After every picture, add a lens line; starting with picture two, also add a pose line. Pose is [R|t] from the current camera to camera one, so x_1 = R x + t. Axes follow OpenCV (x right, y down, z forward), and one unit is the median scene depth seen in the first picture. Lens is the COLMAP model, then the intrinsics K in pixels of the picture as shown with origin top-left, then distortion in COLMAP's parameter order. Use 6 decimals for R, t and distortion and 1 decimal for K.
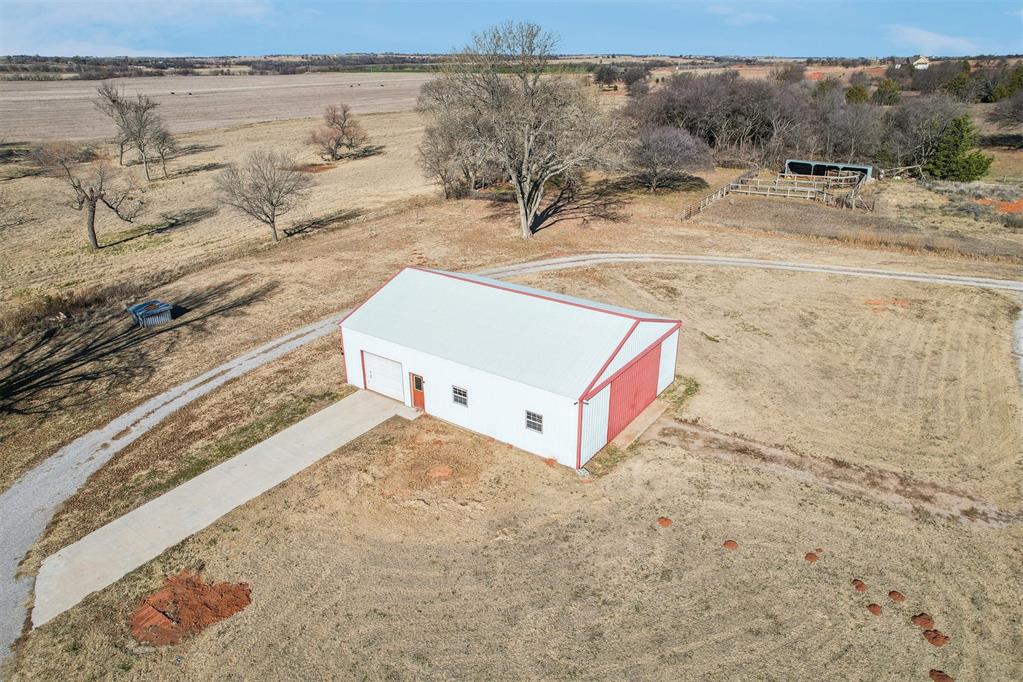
lens RADIAL K [[664.7, 0, 511.5], [0, 664.7, 341.0], [0, 0, 1]] dist [-0.043955, 0.002727]
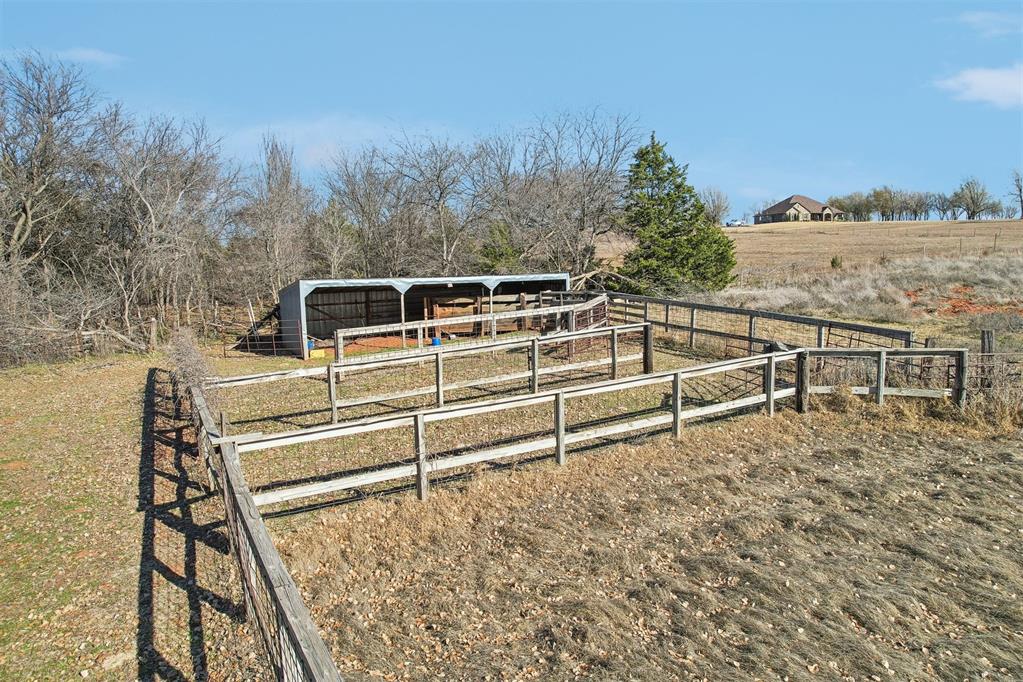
lens RADIAL K [[664.7, 0, 511.5], [0, 664.7, 341.0], [0, 0, 1]] dist [-0.043955, 0.002727]
pose [[0.462722, -0.119850, 0.878364, 0.651193], [0.359146, 0.931211, -0.062137, -0.587874], [-0.810495, 0.344213, 0.473936, 2.300116]]
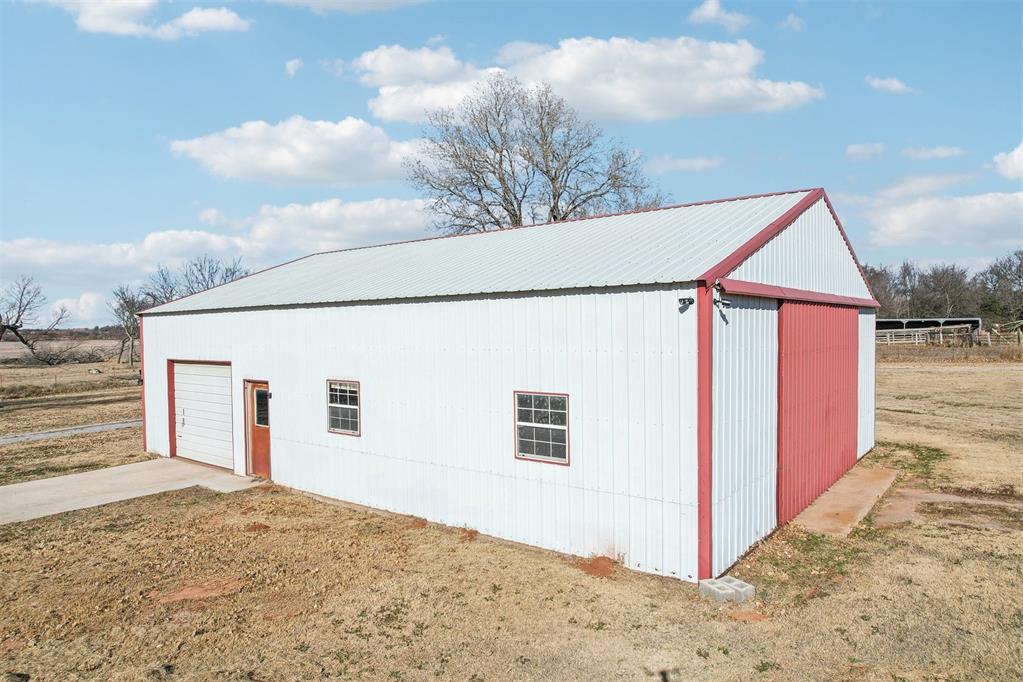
lens RADIAL K [[664.7, 0, 511.5], [0, 664.7, 341.0], [0, 0, 1]] dist [-0.043955, 0.002727]
pose [[0.998623, -0.009040, -0.051672, 0.032493], [-0.011060, 0.926613, -0.375854, 0.177504], [0.051278, 0.375908, 0.925237, 0.626583]]
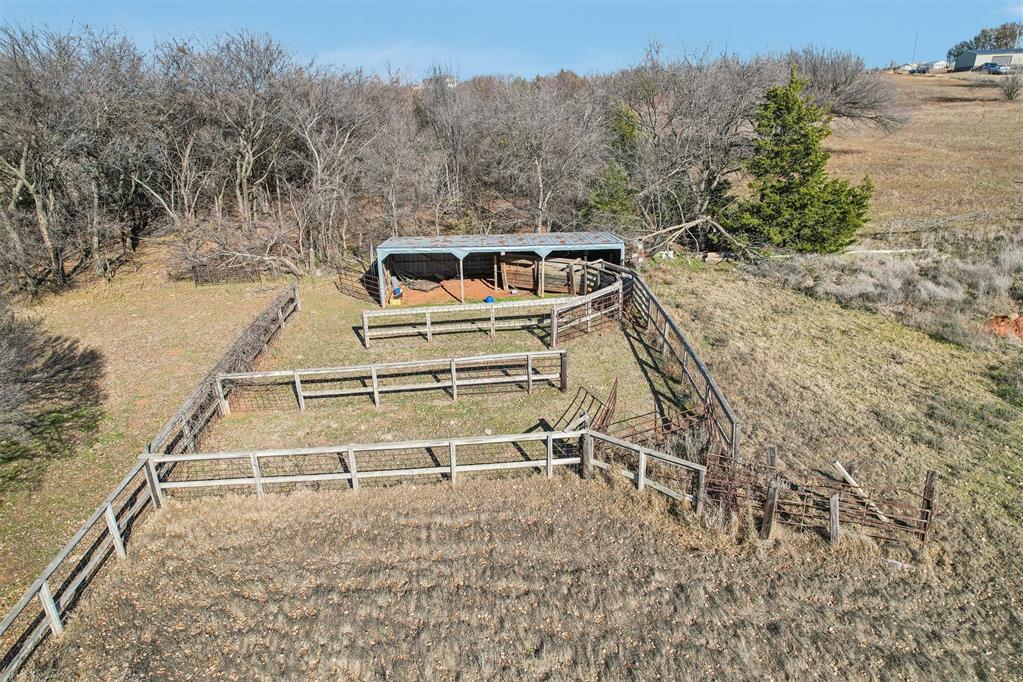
lens RADIAL K [[664.7, 0, 511.5], [0, 664.7, 341.0], [0, 0, 1]] dist [-0.043955, 0.002727]
pose [[0.795007, -0.230946, 0.560918, 0.784512], [0.253135, 0.966636, 0.039215, -0.639653], [-0.551259, 0.110812, 0.826942, 1.974926]]
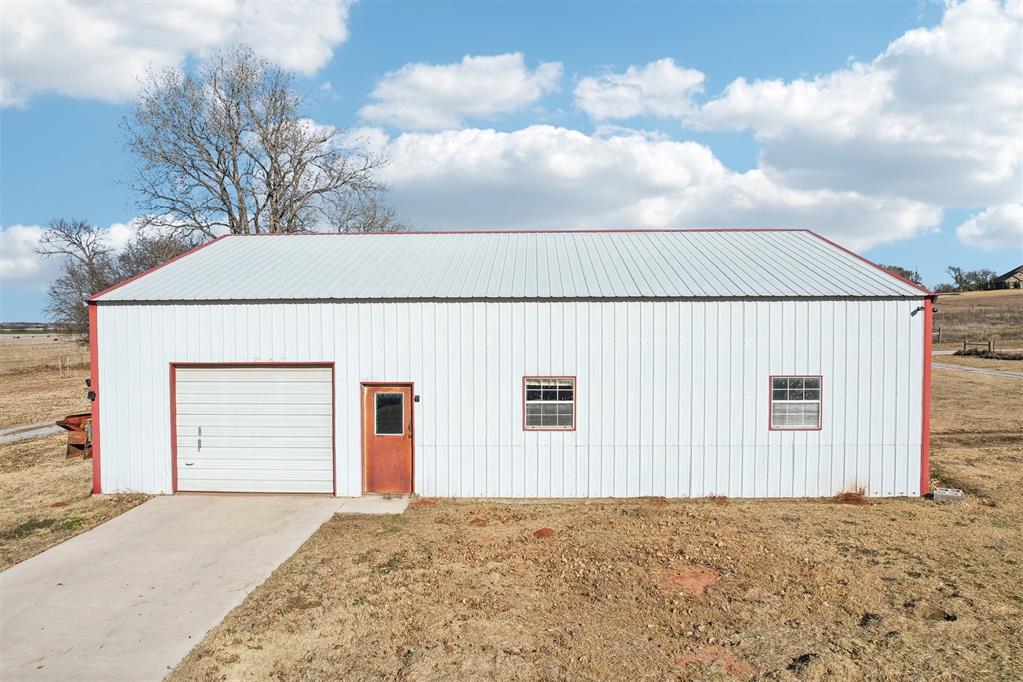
lens RADIAL K [[664.7, 0, 511.5], [0, 664.7, 341.0], [0, 0, 1]] dist [-0.043955, 0.002727]
pose [[0.836571, -0.011024, 0.547747, -0.280962], [0.216516, 0.925059, -0.312067, 0.153684], [-0.503259, 0.379663, 0.776265, 0.685646]]
